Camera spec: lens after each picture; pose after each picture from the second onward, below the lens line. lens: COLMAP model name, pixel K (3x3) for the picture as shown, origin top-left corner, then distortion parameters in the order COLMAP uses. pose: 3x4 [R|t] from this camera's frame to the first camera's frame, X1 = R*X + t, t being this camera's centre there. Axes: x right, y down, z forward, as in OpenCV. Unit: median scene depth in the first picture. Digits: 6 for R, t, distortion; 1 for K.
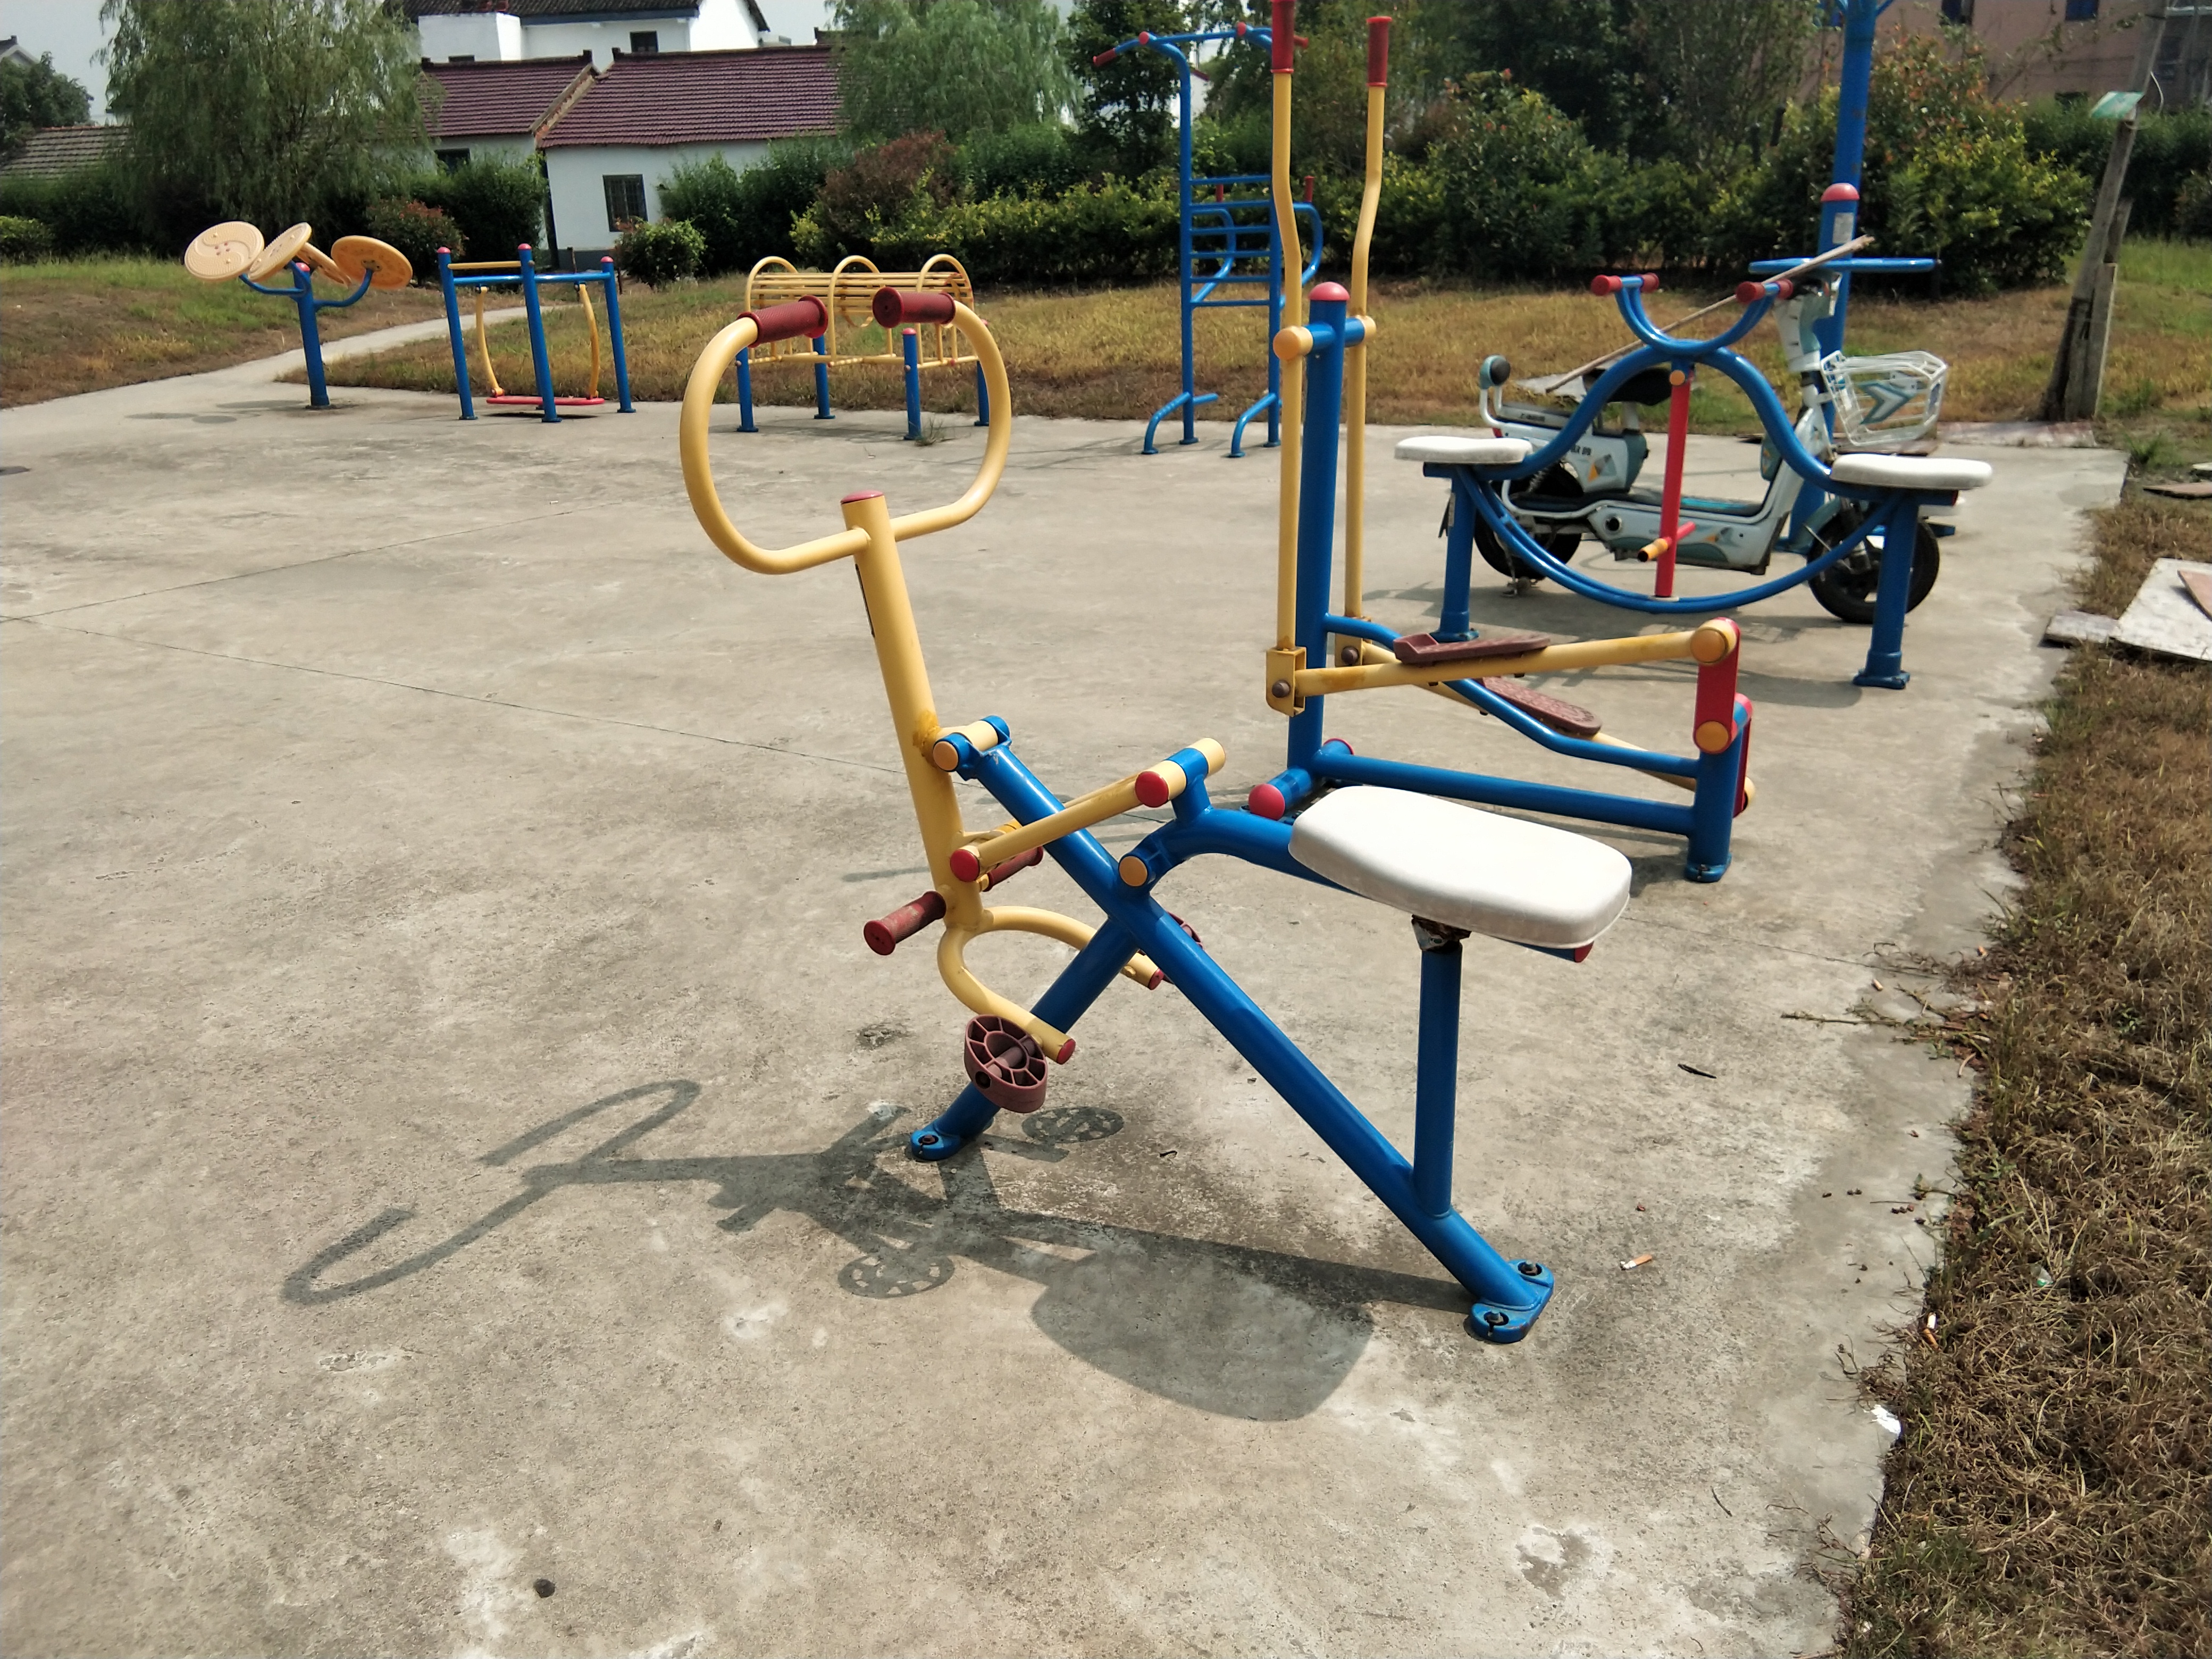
lens RADIAL K [[1764.1, 0, 1101.5], [0, 1764.1, 831.9], [0, 0, 1]] dist [0.076946, -0.122367]
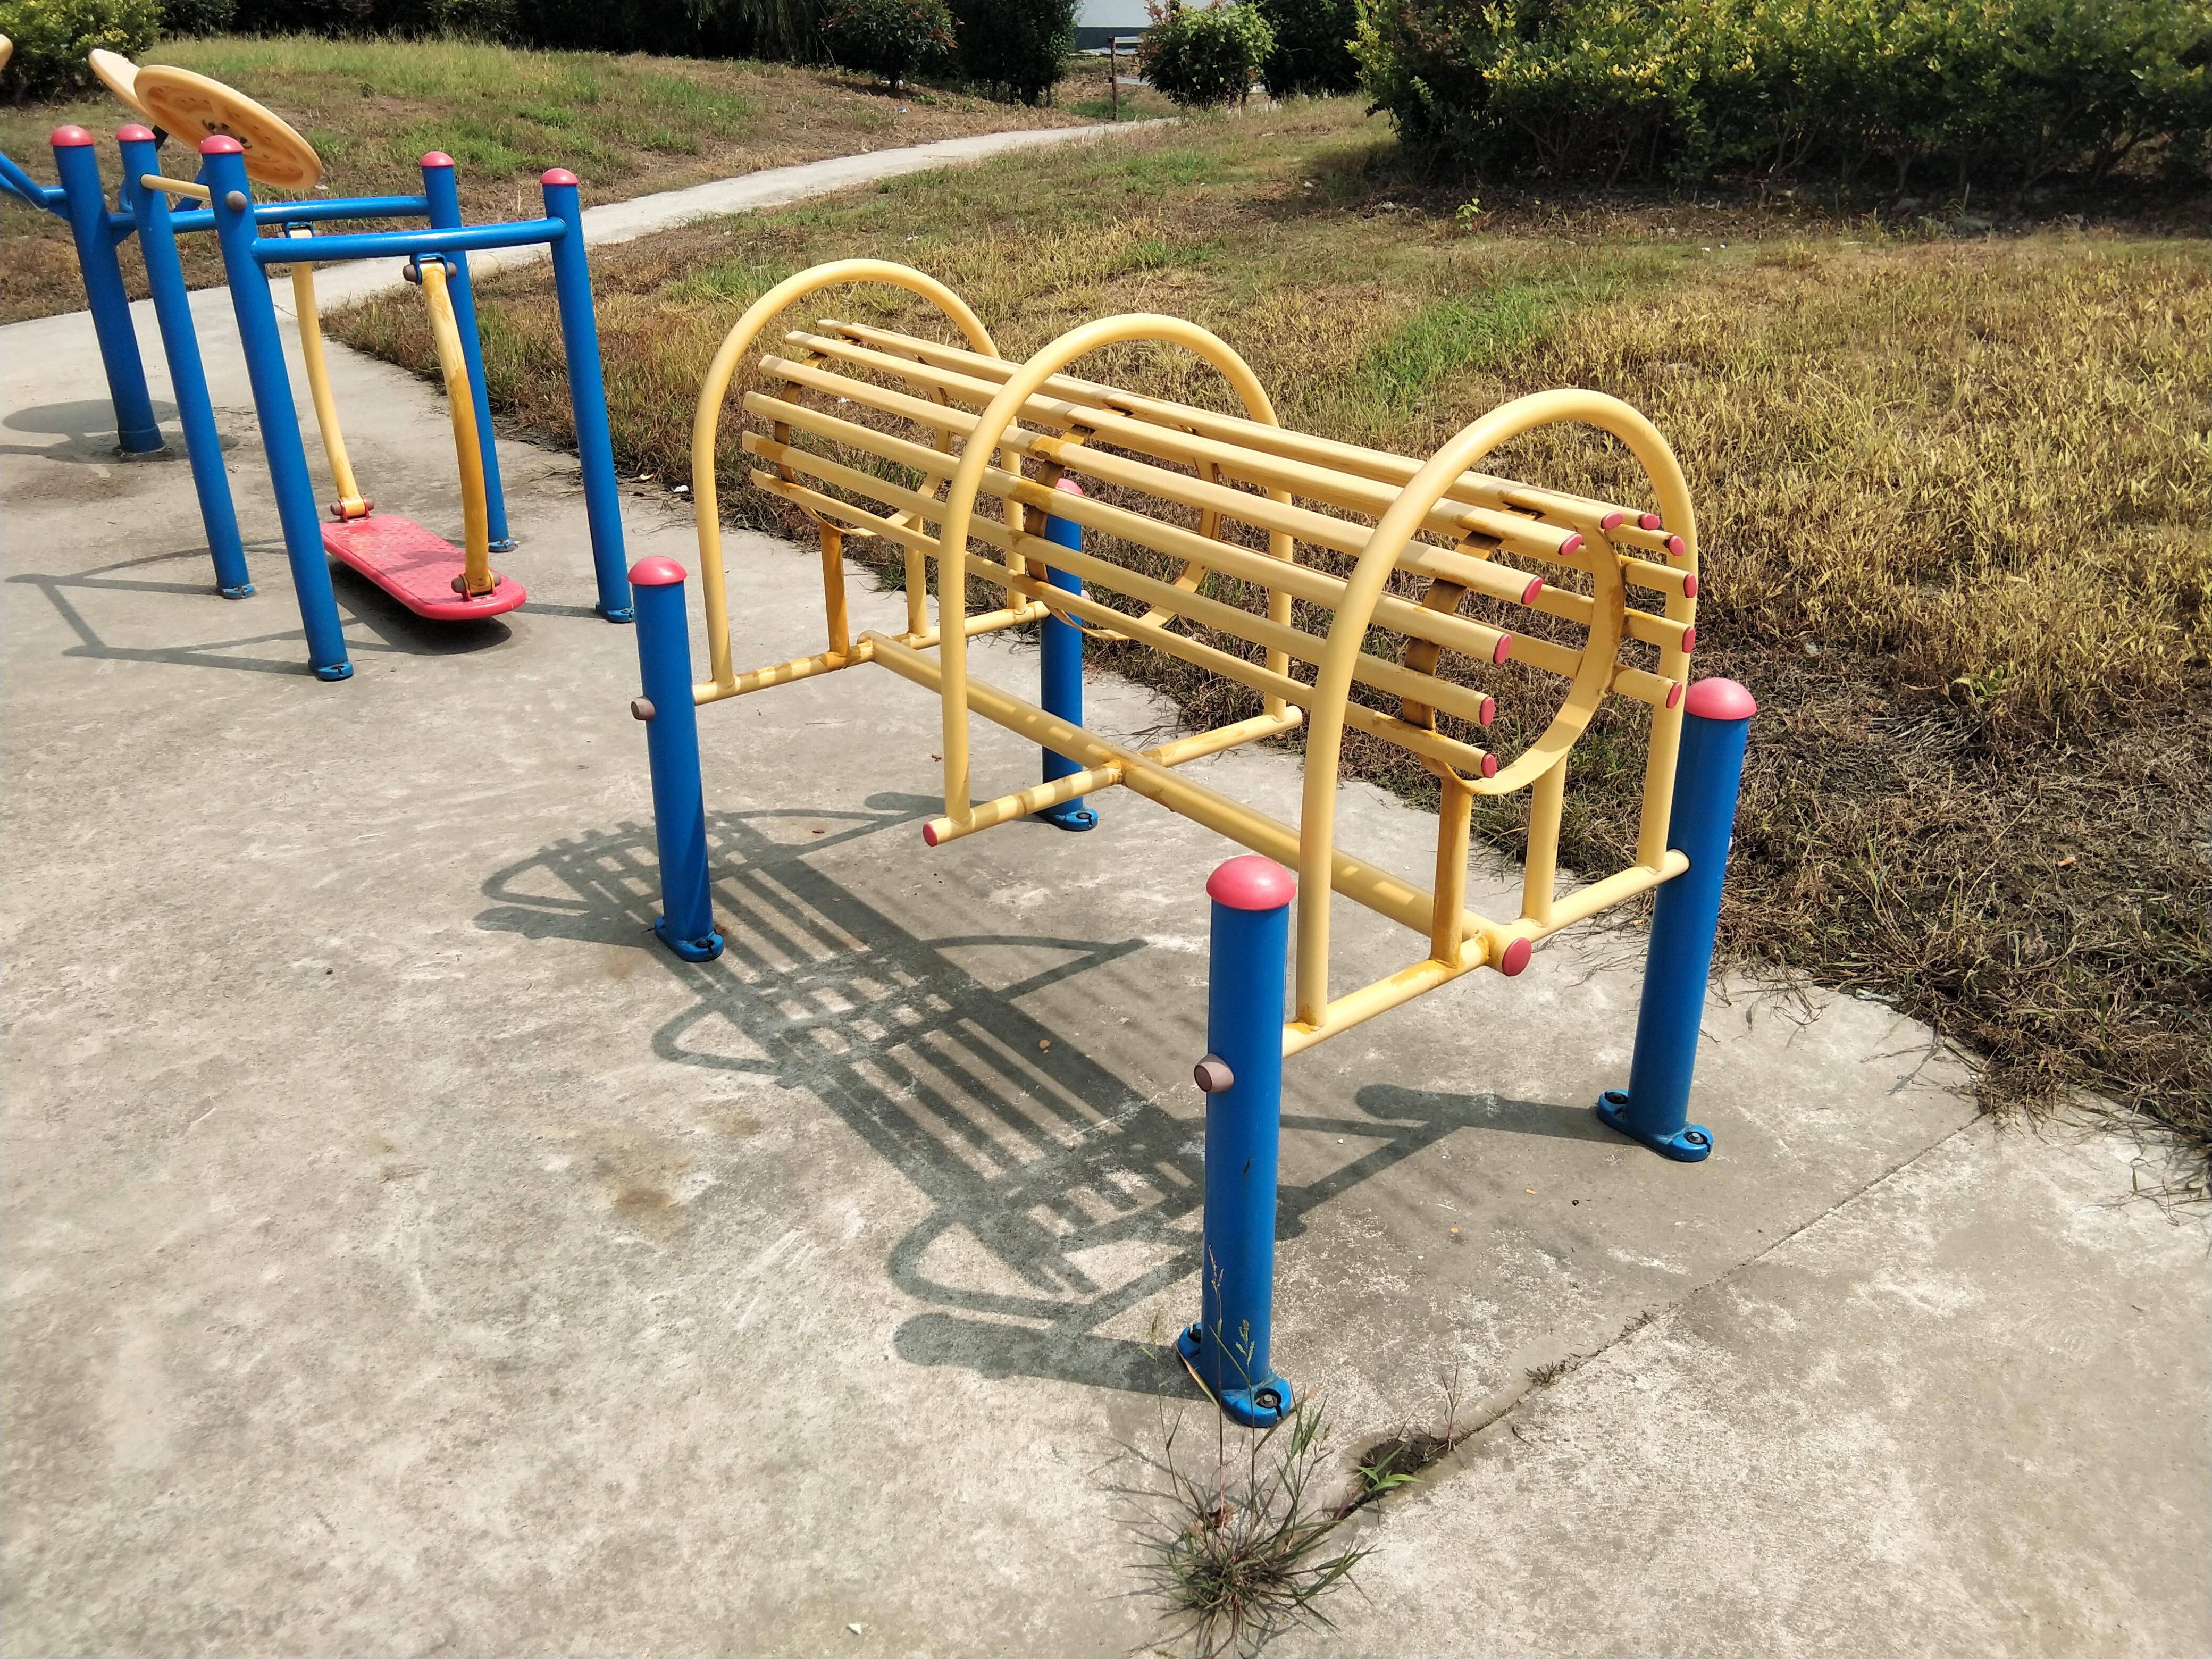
lens RADIAL K [[1766.7, 0, 1093.3], [0, 1766.7, 818.8], [0, 0, 1]] dist [0.049448, -0.083161]
pose [[0.932237, 0.169902, -0.319479, -0.076365], [-0.134868, 0.982440, 0.128927, -0.316192], [0.335774, -0.077103, 0.938782, 0.871434]]
